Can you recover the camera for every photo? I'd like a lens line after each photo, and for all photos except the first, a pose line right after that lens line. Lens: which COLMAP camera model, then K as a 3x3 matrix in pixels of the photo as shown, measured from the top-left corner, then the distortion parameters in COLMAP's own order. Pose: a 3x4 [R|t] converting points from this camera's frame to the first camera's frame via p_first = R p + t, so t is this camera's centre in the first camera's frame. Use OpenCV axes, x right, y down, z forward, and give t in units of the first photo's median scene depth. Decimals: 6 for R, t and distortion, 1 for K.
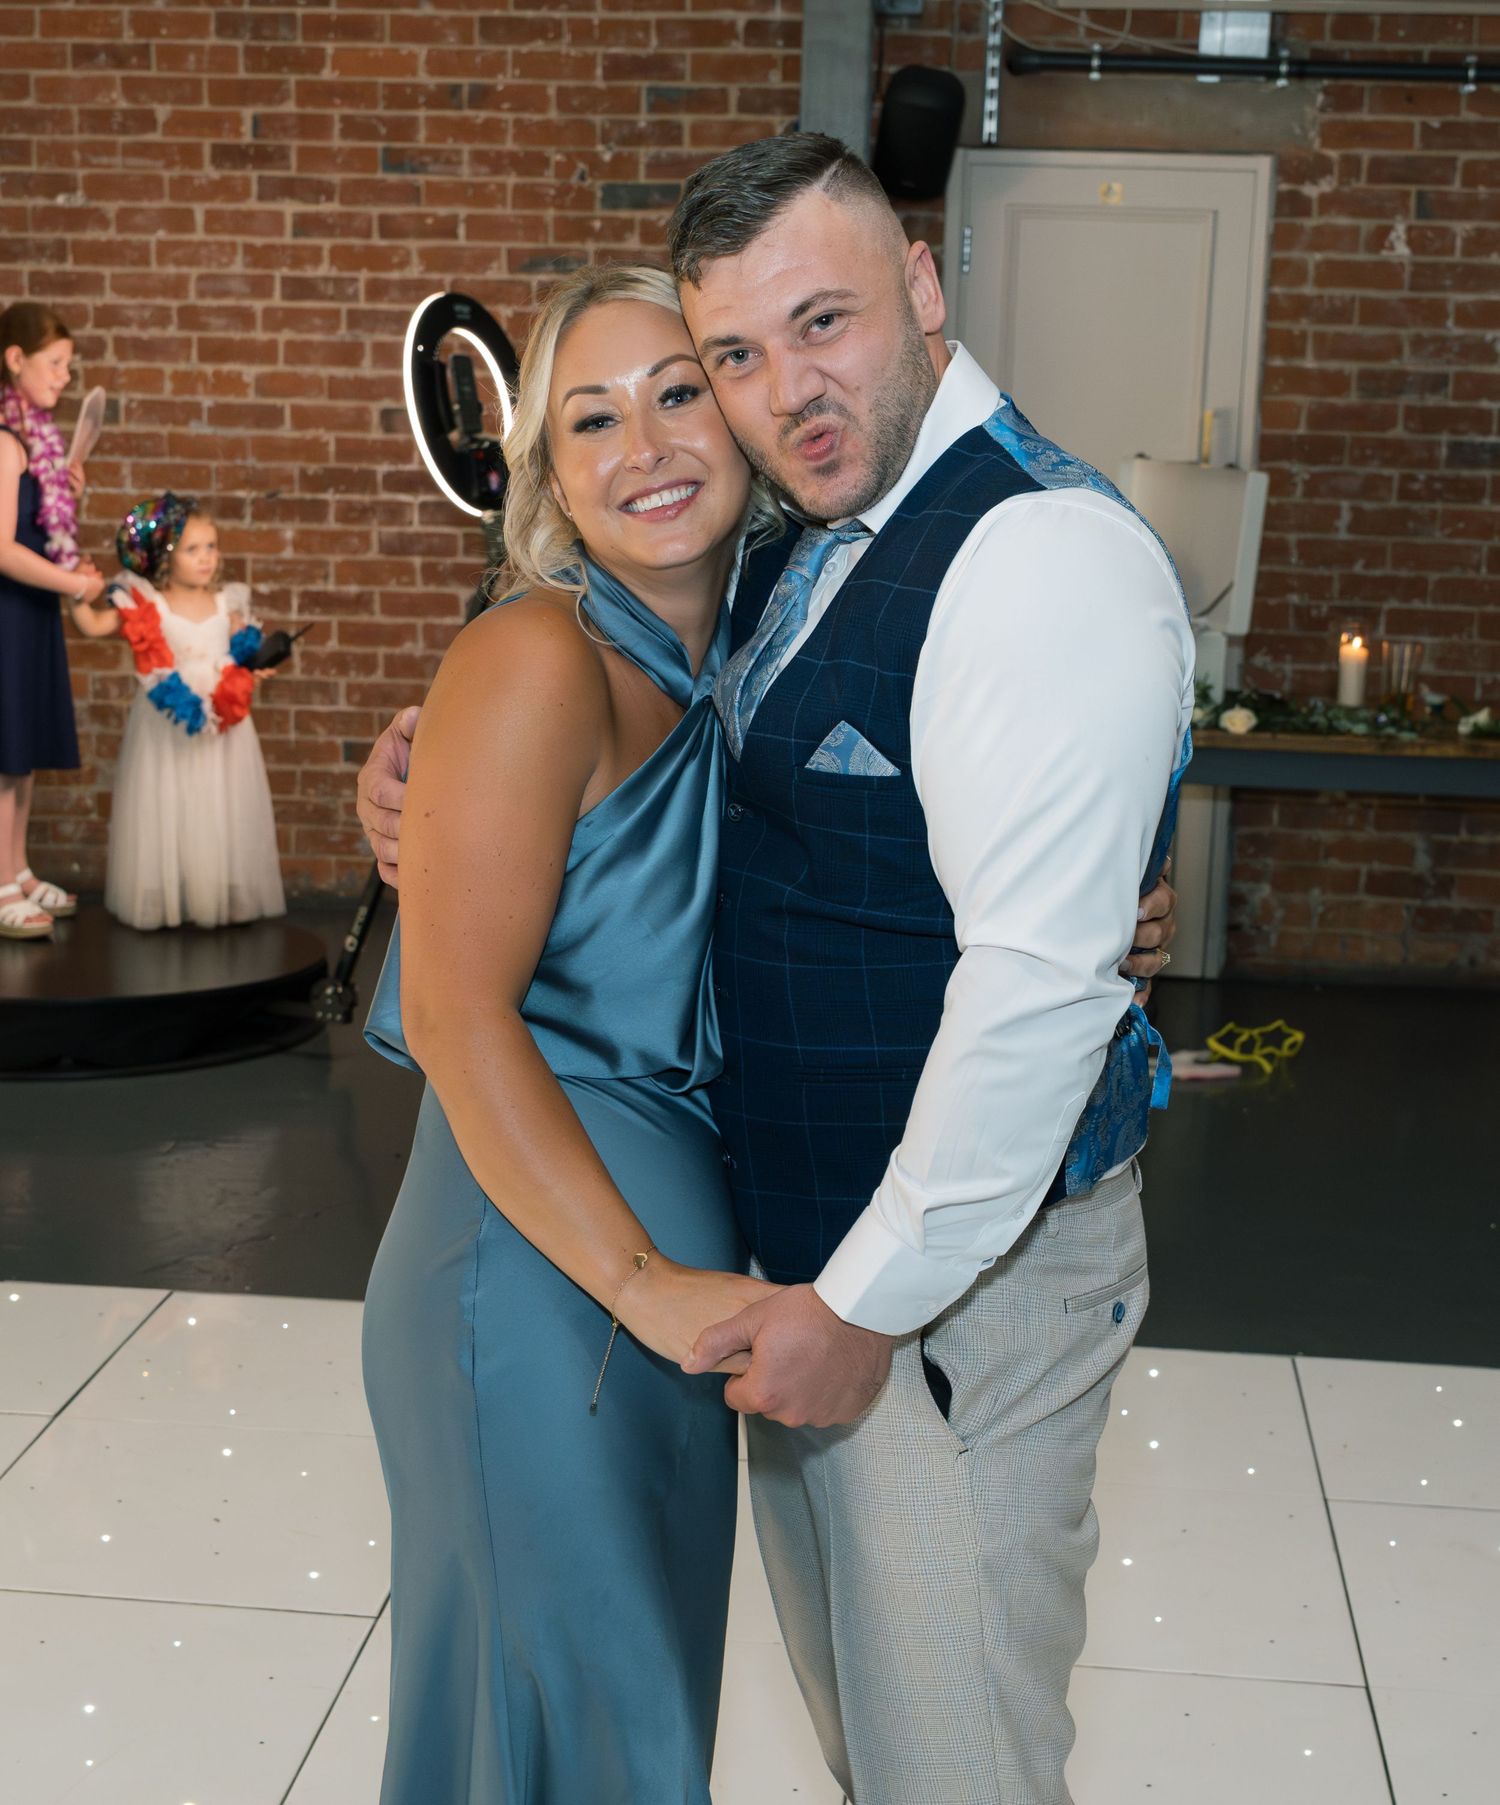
lens RADIAL K [[2214.1, 0, 749.9], [0, 2214.1, 904.7], [0, 0, 1]] dist [-0.009709, 0.000000]
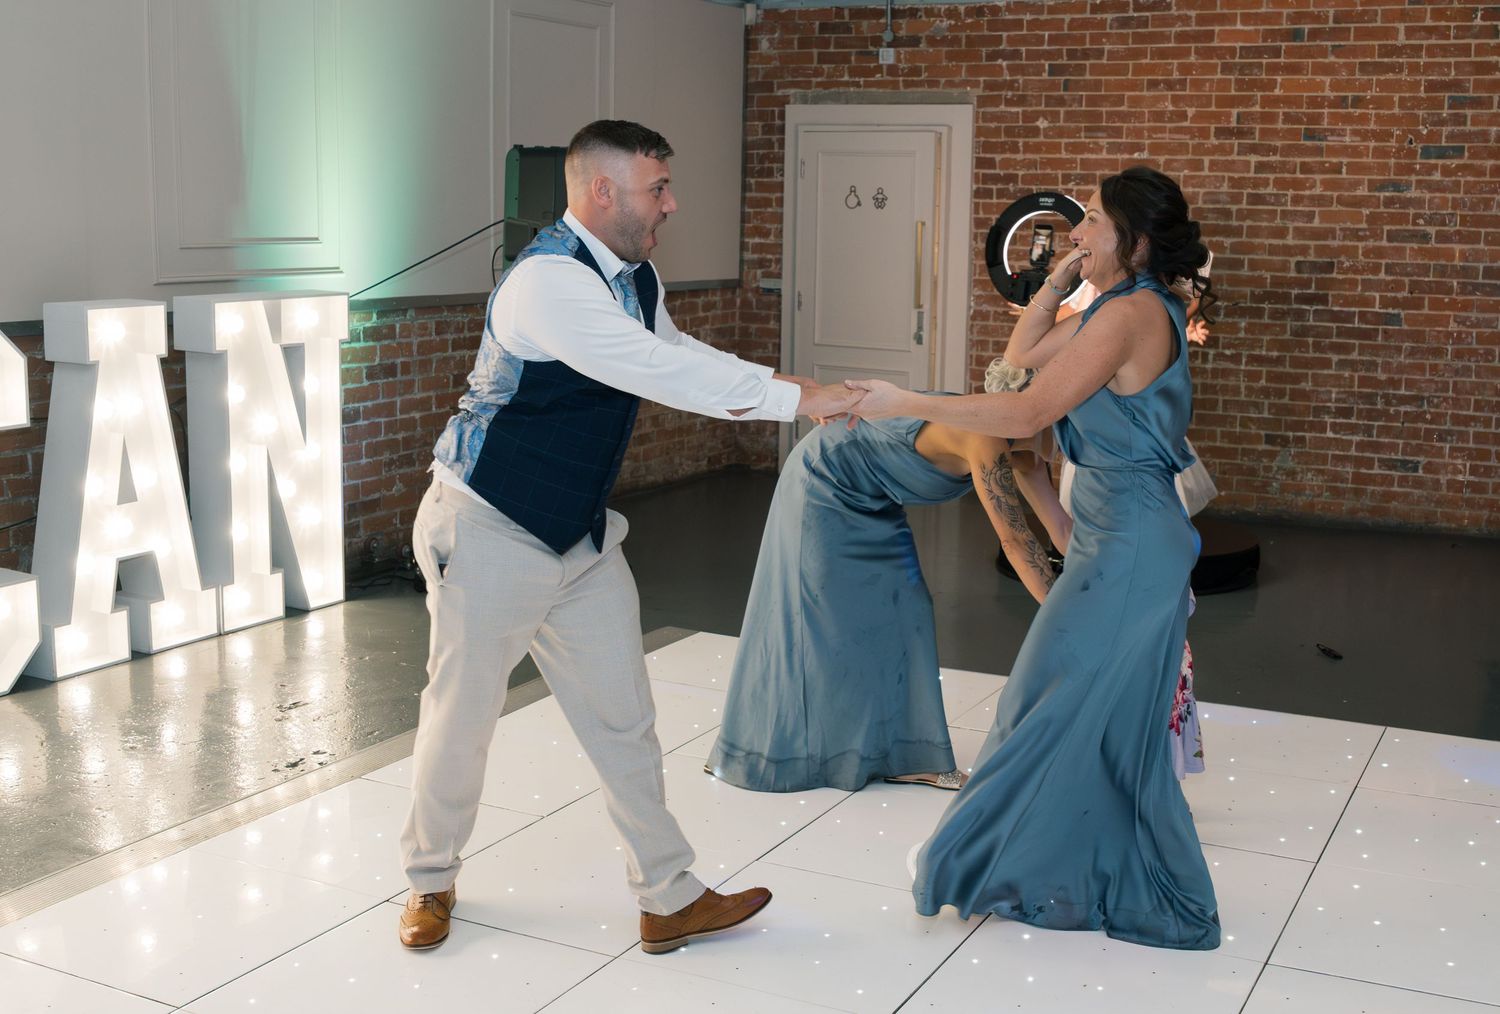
lens RADIAL K [[1766.1, 0, 749.6], [0, 1766.1, 503.3], [0, 0, 1]] dist [-0.091275, 0.000000]
pose [[0.940221, 0.051781, -0.336606, -0.092069], [-0.076757, 0.995163, -0.061312, 0.113780], [0.331803, 0.083484, 0.939647, -0.561334]]
